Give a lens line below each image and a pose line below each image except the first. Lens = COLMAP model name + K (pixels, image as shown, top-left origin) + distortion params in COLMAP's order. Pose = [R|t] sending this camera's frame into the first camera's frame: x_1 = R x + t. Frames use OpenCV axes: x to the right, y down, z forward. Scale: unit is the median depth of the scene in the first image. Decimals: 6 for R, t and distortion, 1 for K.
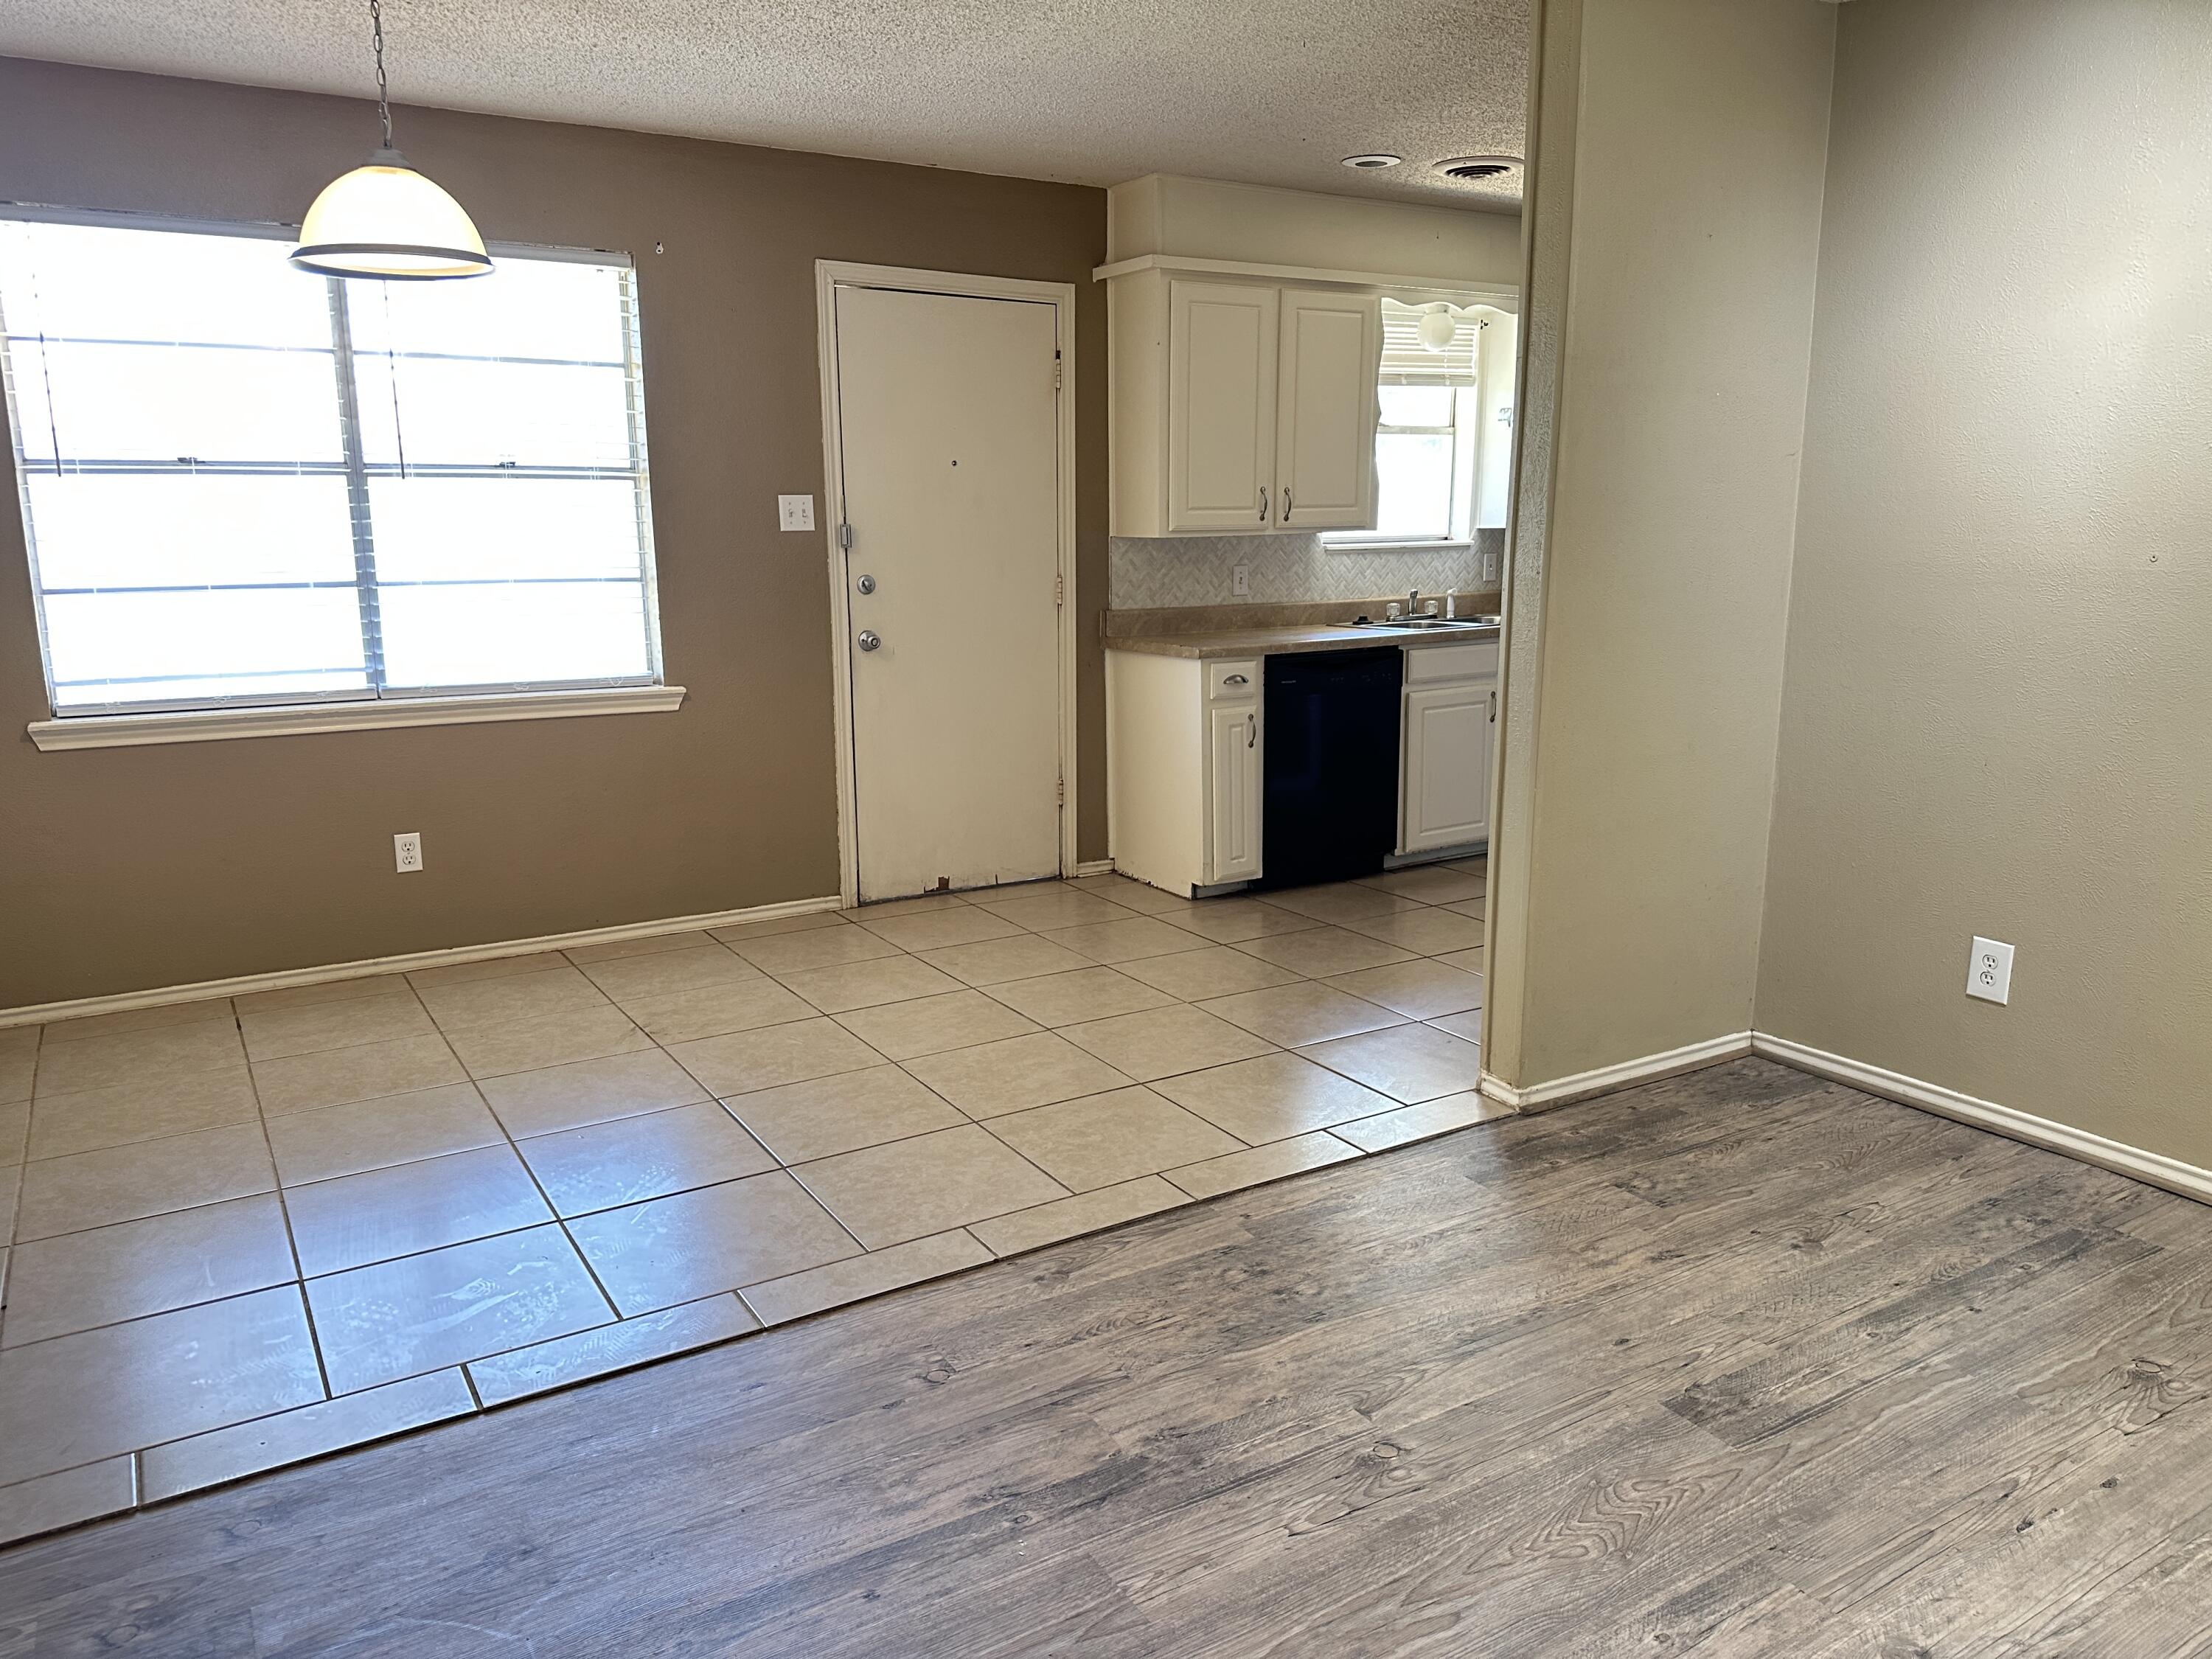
lens RADIAL K [[1555.2, 0, 1106.0], [0, 1555.2, 829.5], [0, 0, 1]] dist [0.005255, -0.005473]
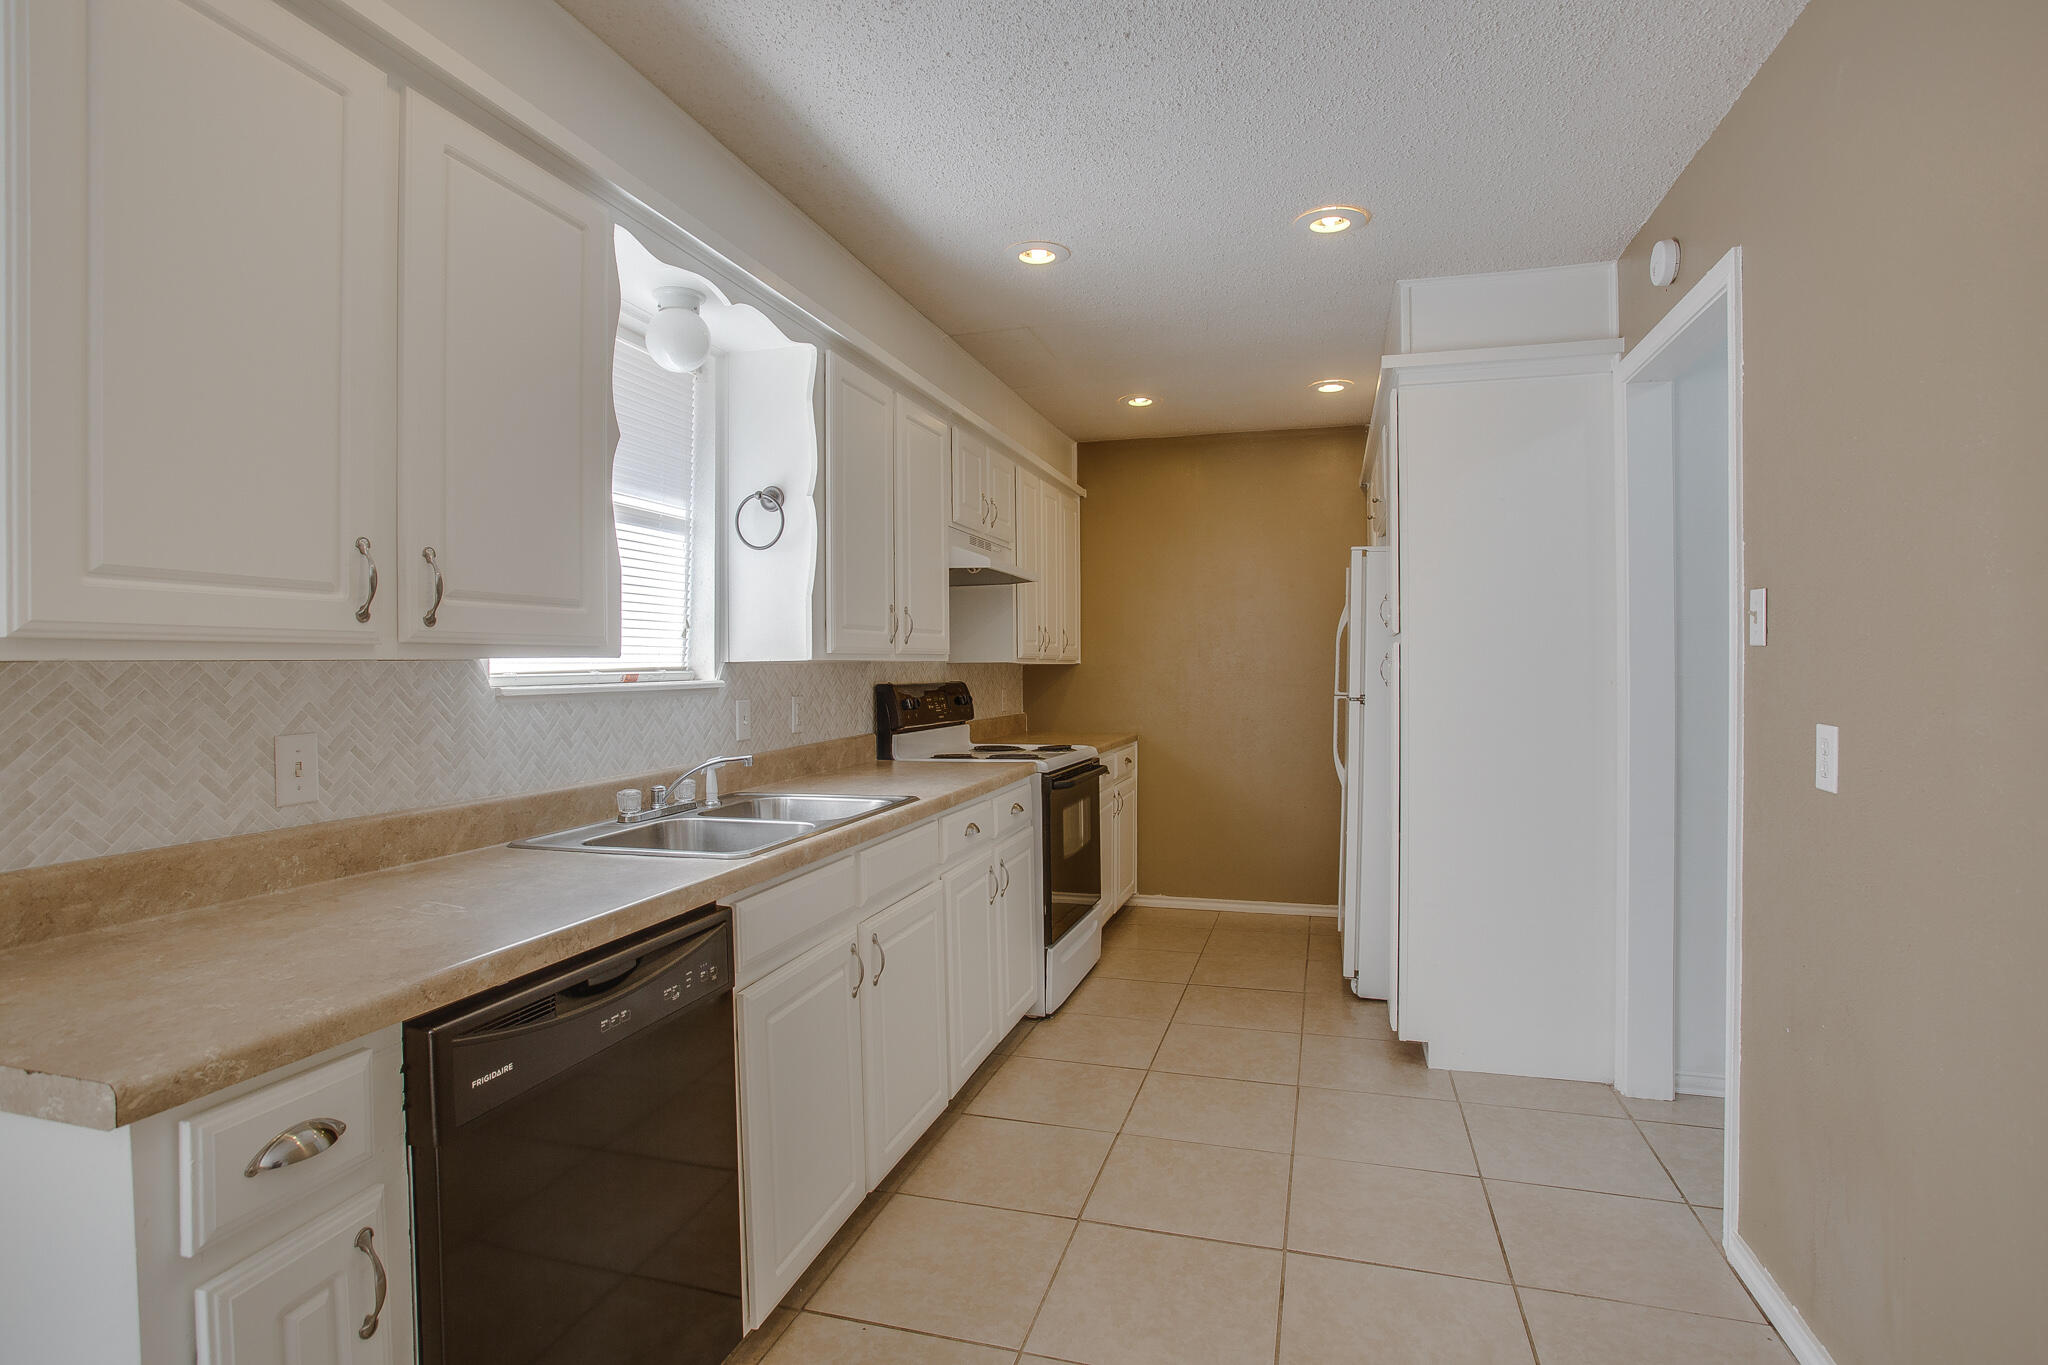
lens RADIAL K [[1001.2, 0, 1024.0], [0, 1001.2, 682.5], [0, 0, 1]] dist [-0.036200, 0.000519]
pose [[0.745383, -0.001322, 0.666635, 0.057746], [0.128499, 0.981529, -0.141732, -0.123772], [-0.654134, 0.191307, 0.731785, 0.692843]]
